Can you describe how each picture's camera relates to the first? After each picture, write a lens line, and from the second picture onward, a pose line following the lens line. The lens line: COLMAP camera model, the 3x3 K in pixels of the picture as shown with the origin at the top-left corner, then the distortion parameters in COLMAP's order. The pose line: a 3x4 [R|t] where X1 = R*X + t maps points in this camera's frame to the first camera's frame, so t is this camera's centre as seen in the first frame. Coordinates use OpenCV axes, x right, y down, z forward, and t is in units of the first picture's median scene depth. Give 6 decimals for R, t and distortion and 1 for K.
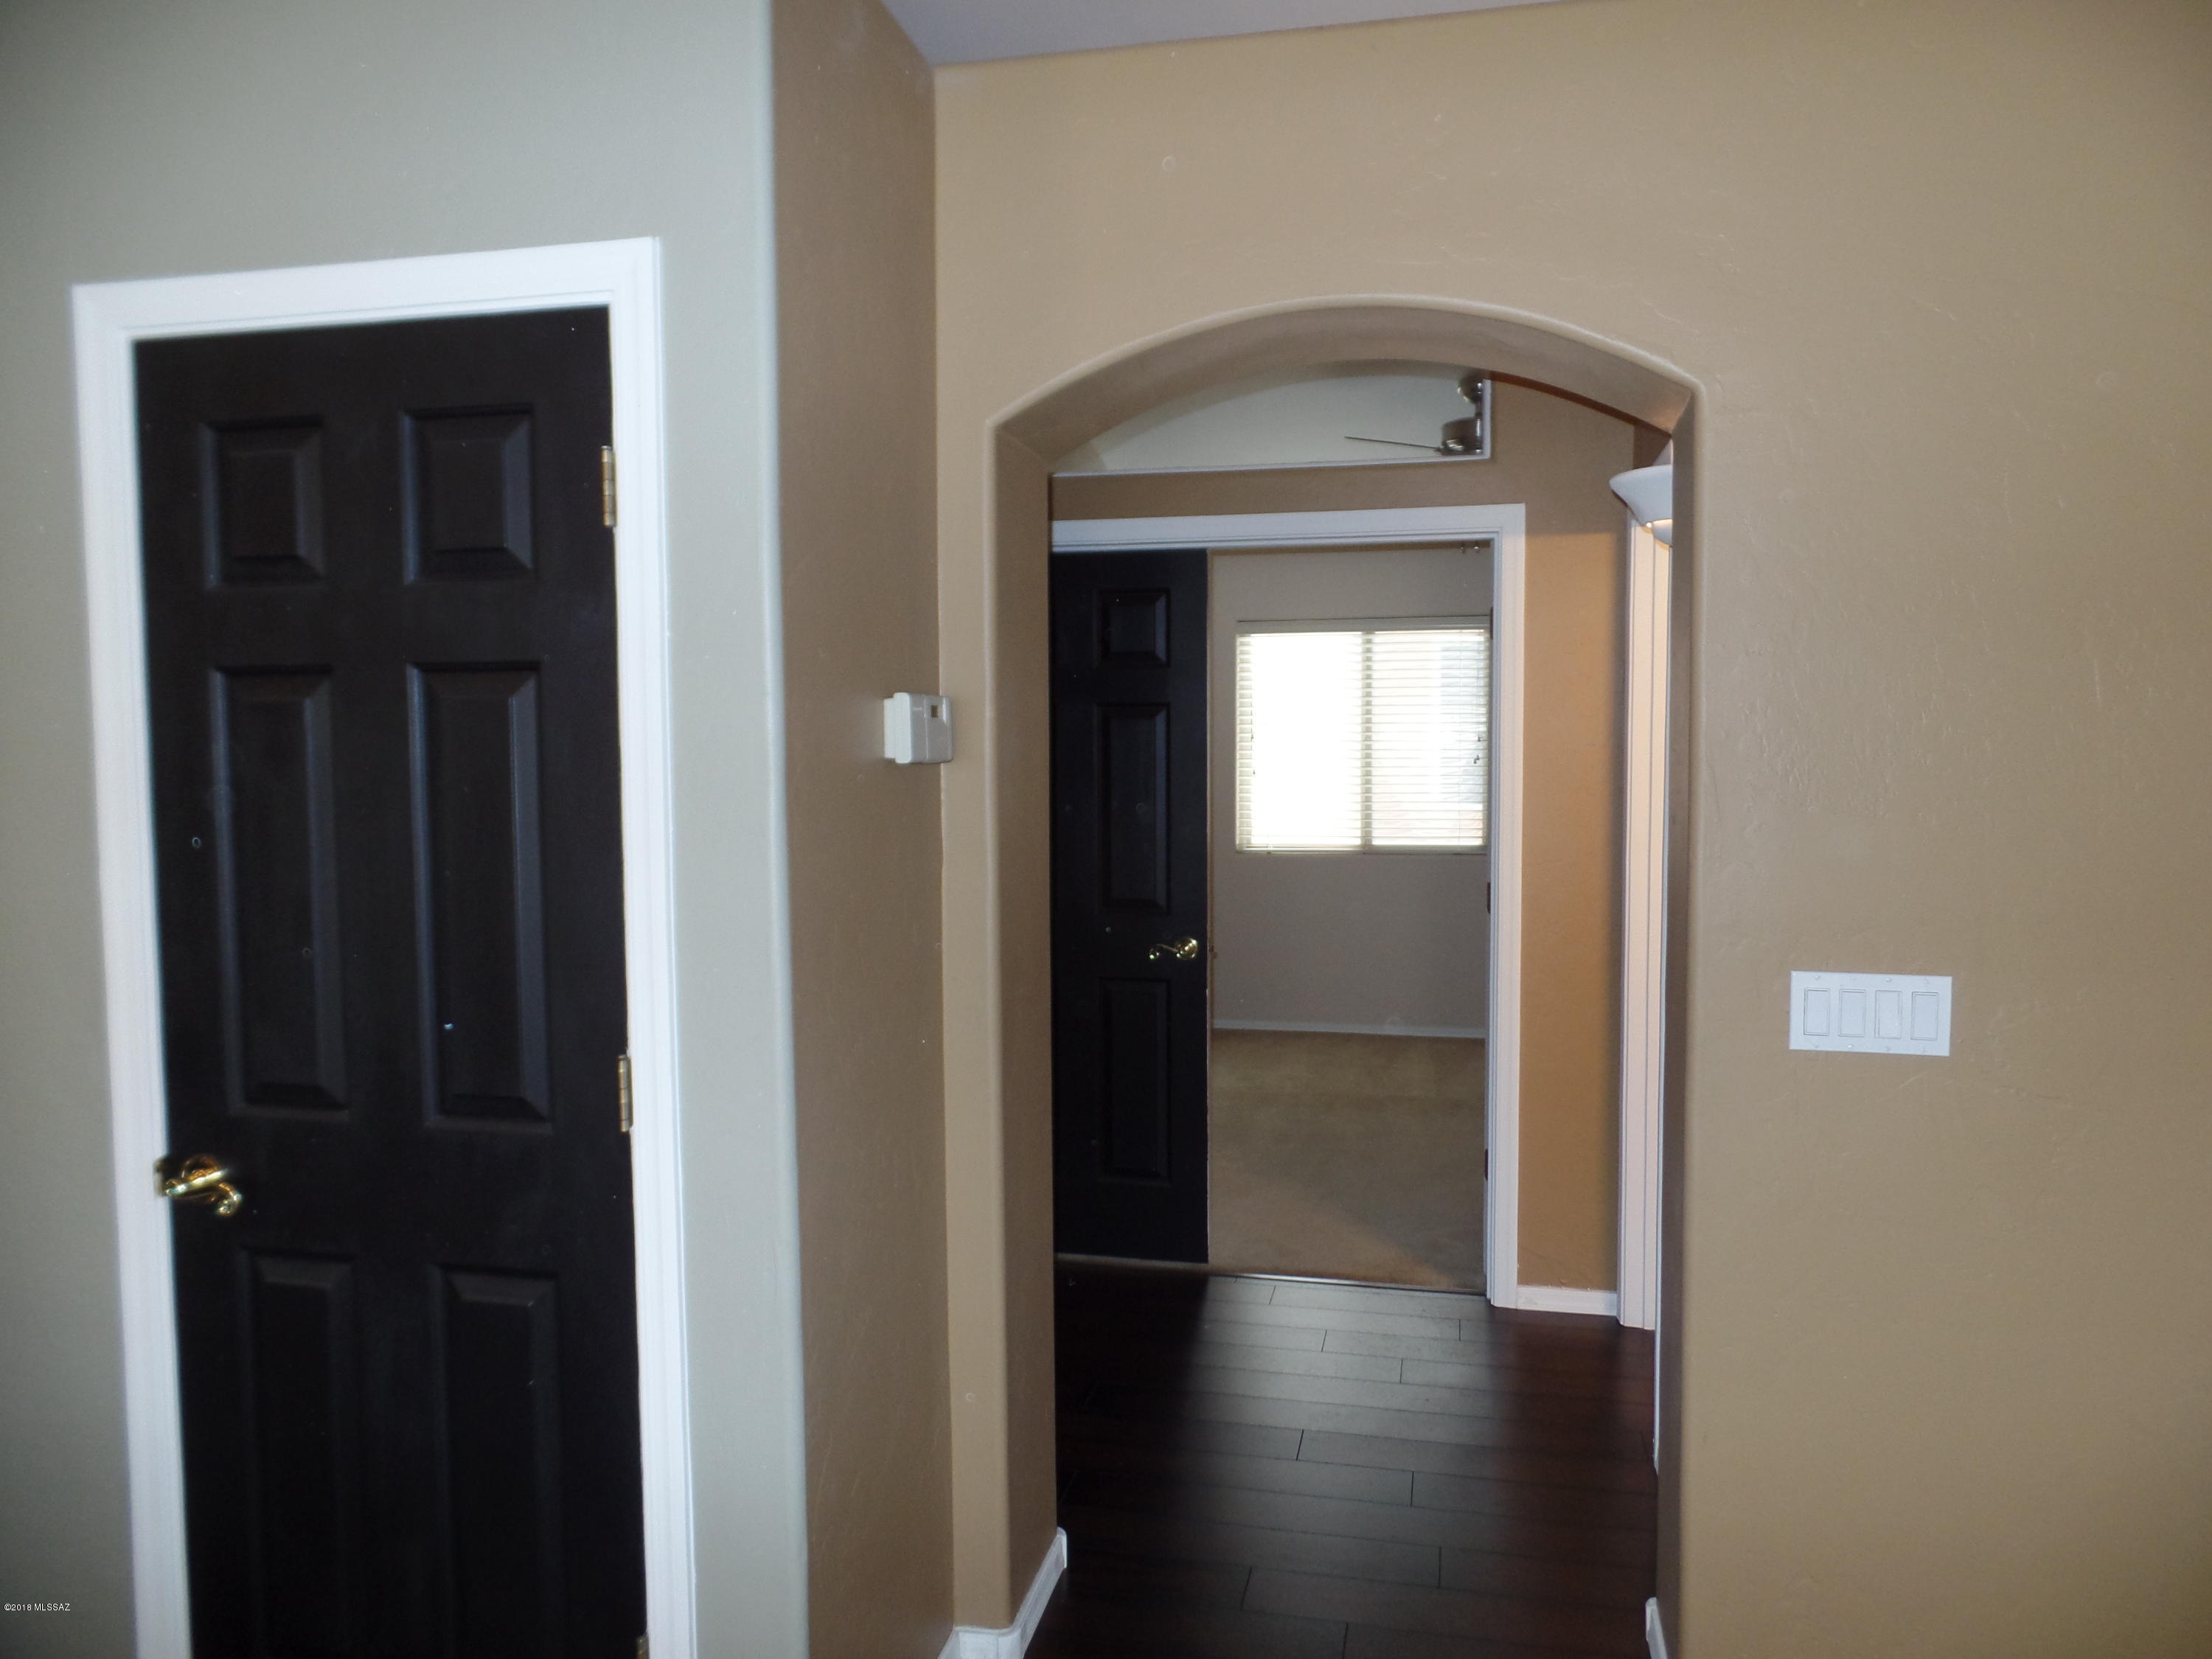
lens RADIAL K [[1535.6, 0, 1102.1], [0, 1535.6, 838.2], [0, 0, 1]] dist [0.007834, -0.007819]
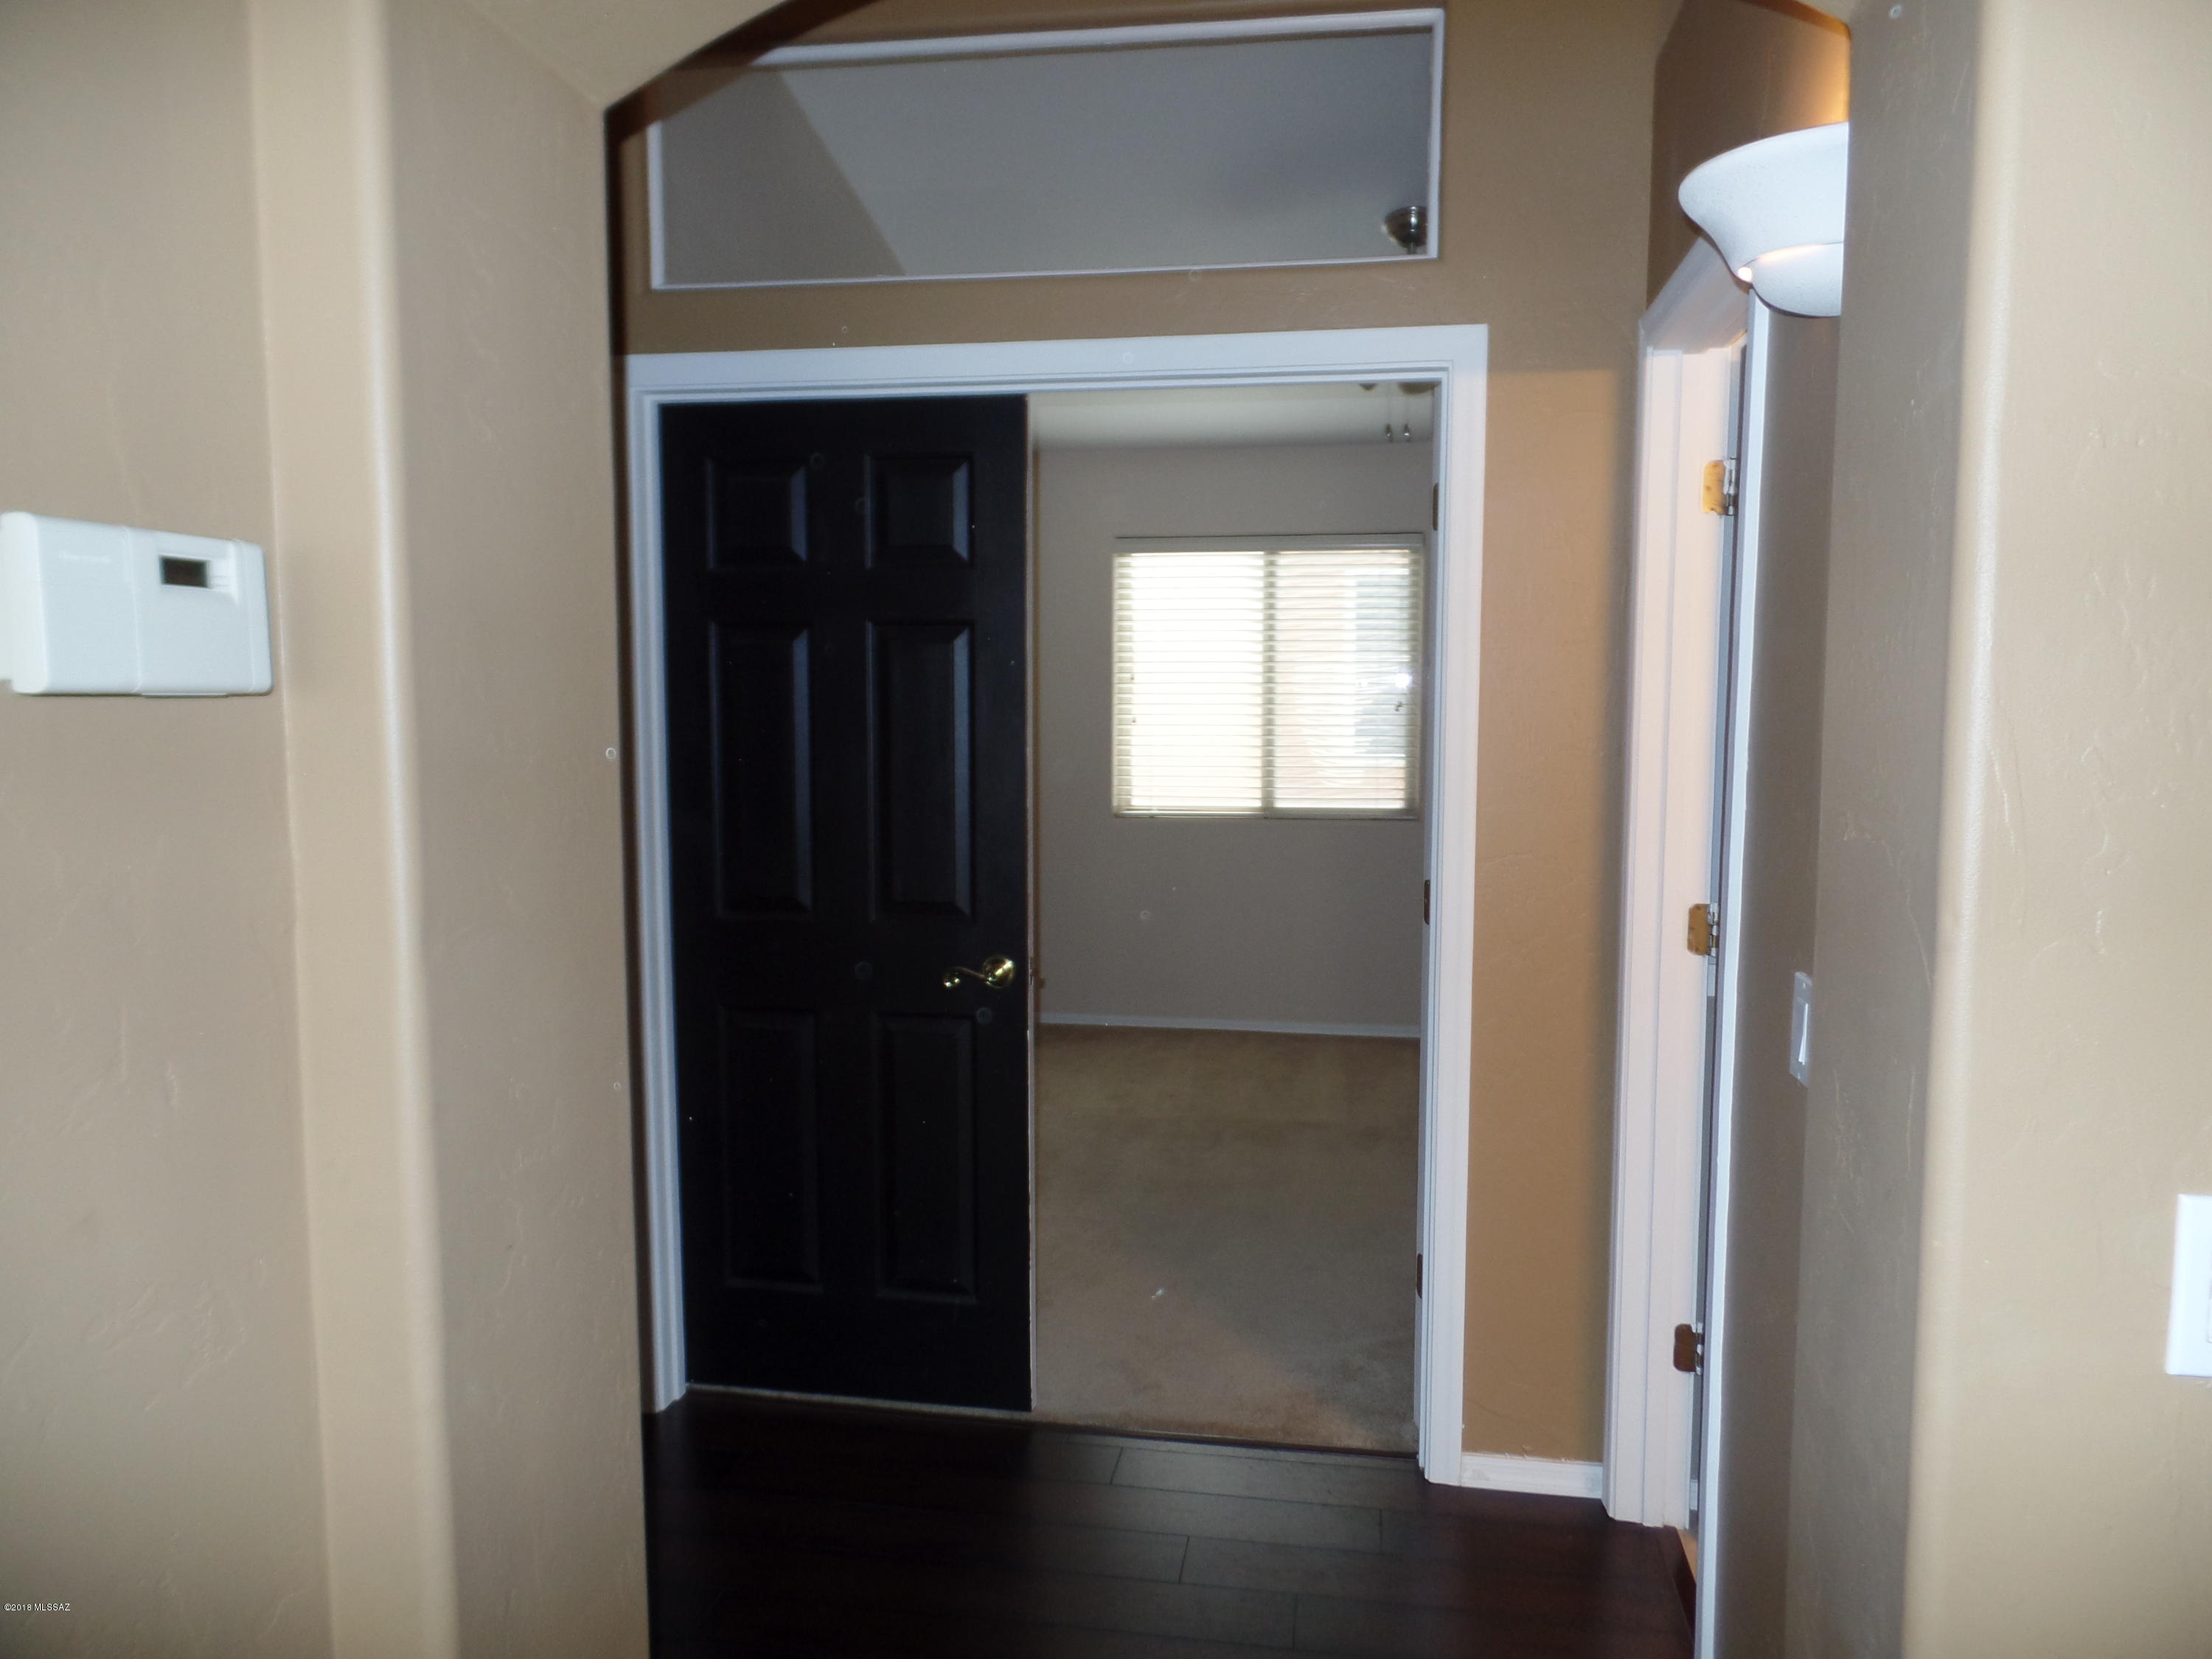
lens RADIAL K [[1535.6, 0, 1110.4], [0, 1535.6, 825.7], [0, 0, 1]] dist [0.007834, -0.007819]
pose [[0.998123, 0.002139, 0.061196, 0.061367], [-0.003784, 0.999634, 0.026788, -0.013667], [-0.061116, -0.026969, 0.997766, 0.294190]]
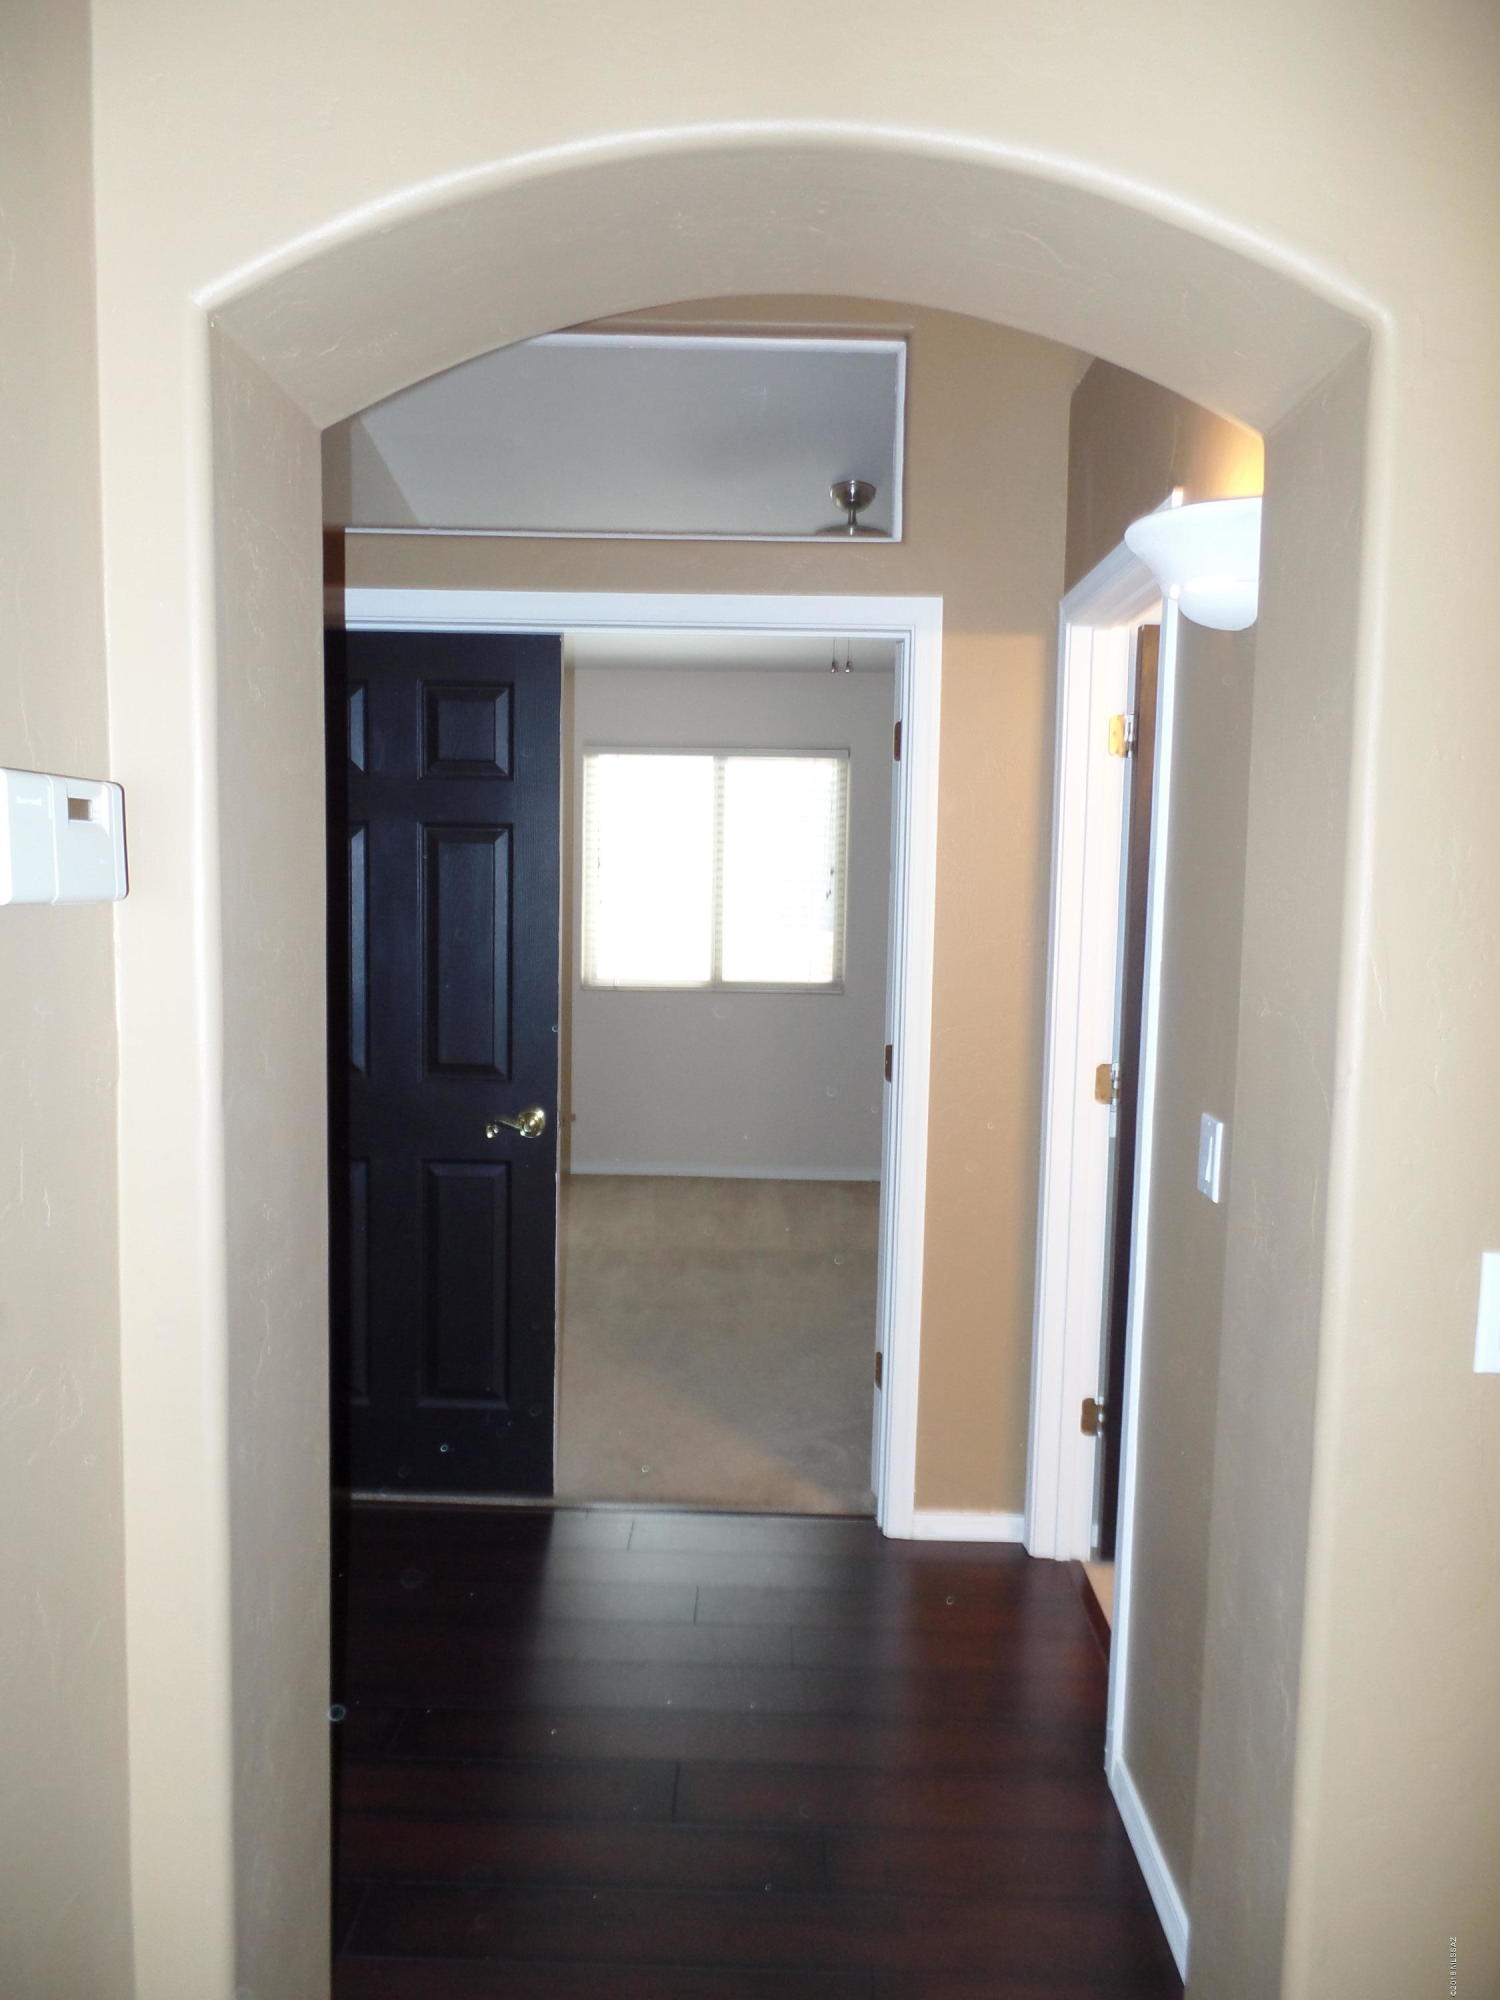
lens RADIAL K [[1388.5, 0, 741.1], [0, 1388.5, 982.5], [0, 0, 1]] dist [0.007834, -0.007819]
pose [[0.978013, 0.007087, 0.208422, 0.009116], [-0.010975, 0.999787, 0.017504, -0.017293], [-0.208254, -0.019407, 0.977882, 0.245096]]
